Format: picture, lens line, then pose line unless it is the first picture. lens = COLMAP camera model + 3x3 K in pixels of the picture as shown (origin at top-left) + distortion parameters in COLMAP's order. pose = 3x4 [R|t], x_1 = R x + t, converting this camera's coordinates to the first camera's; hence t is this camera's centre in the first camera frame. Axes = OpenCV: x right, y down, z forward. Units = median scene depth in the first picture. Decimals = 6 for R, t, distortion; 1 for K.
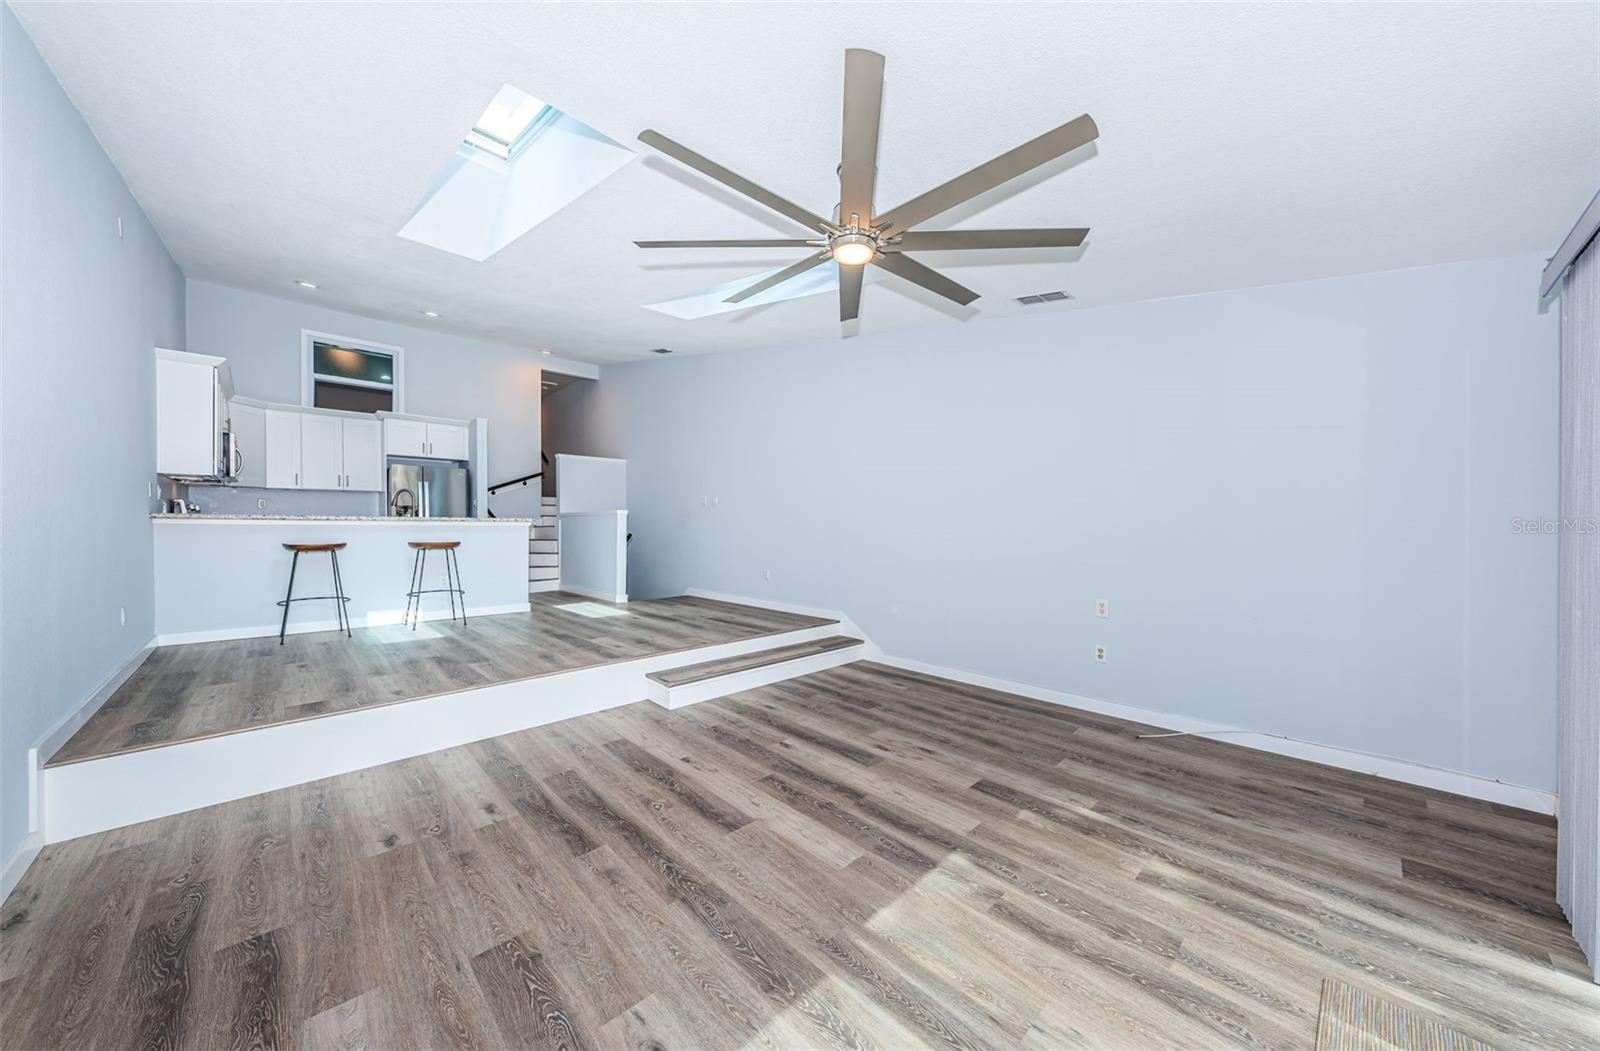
lens RADIAL K [[547.5, 0, 807.9], [0, 547.5, 532.4], [0, 0, 1]] dist [0.001463, 0.000005]
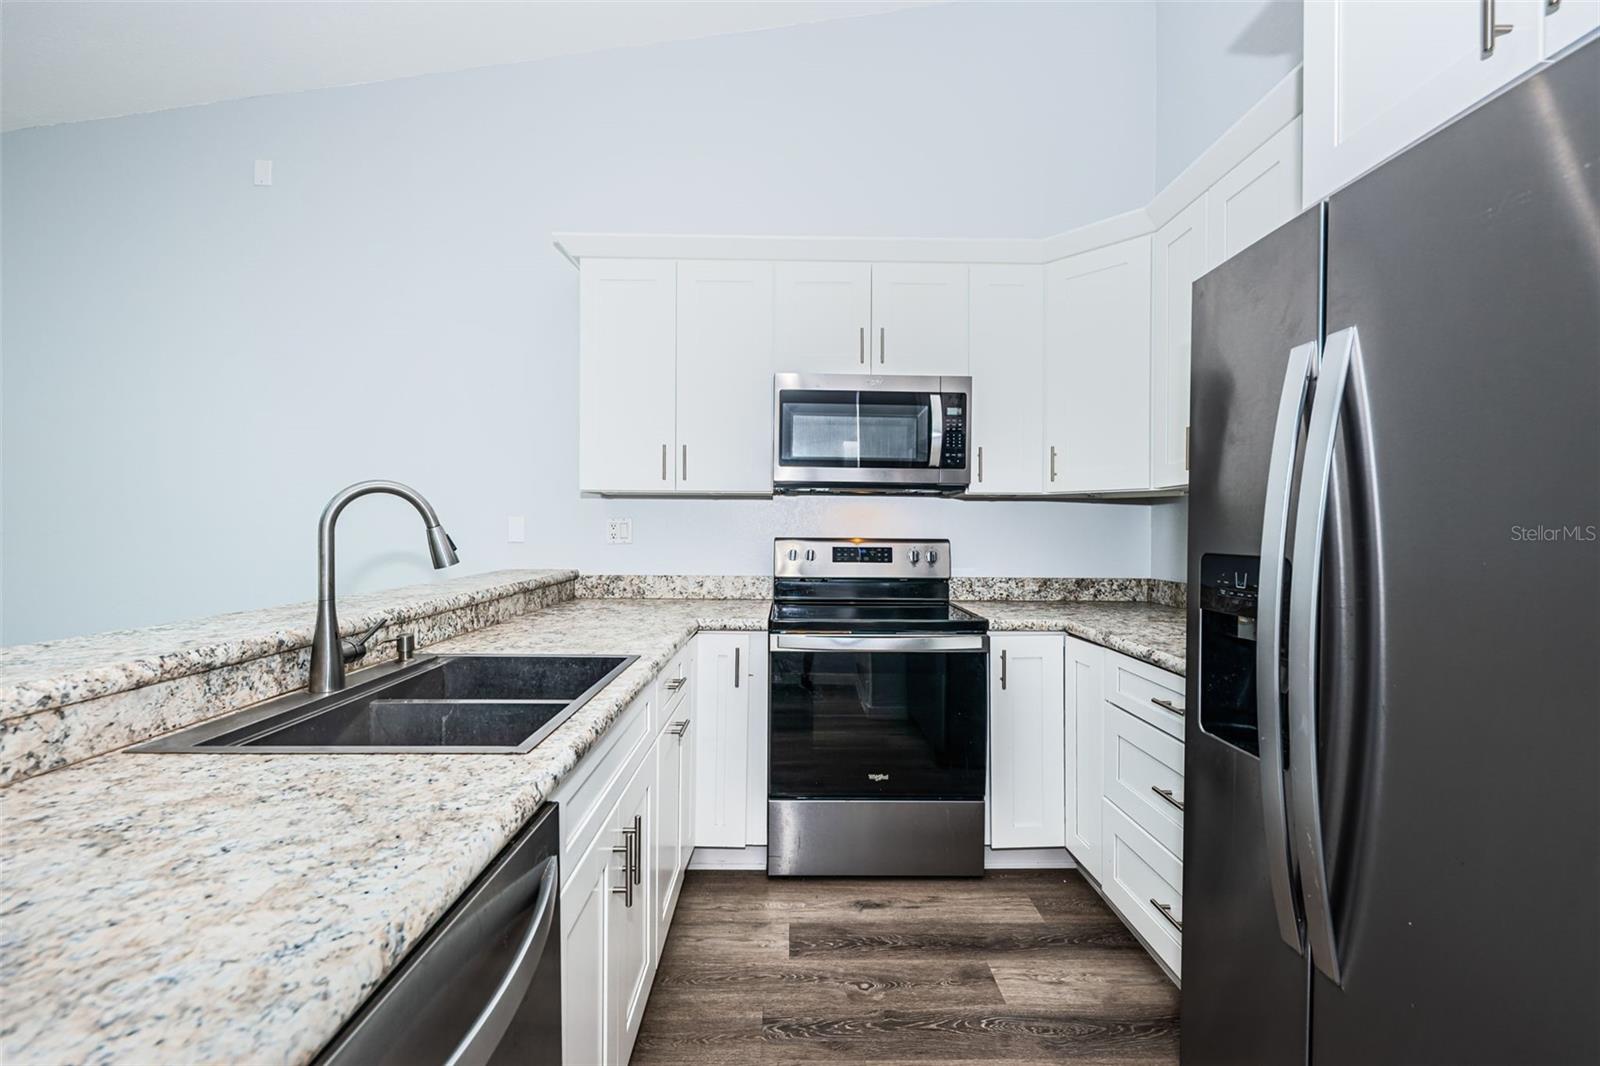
lens RADIAL K [[670.7, 0, 800.0], [0, 670.7, 533.0], [0, 0, 1]] dist [0.011531, -0.006547]
pose [[-0.690775, -0.002206, -0.723067, -0.535354], [-0.017730, 0.999746, 0.013888, -0.053884], [0.722853, 0.022414, -0.690638, 1.028774]]
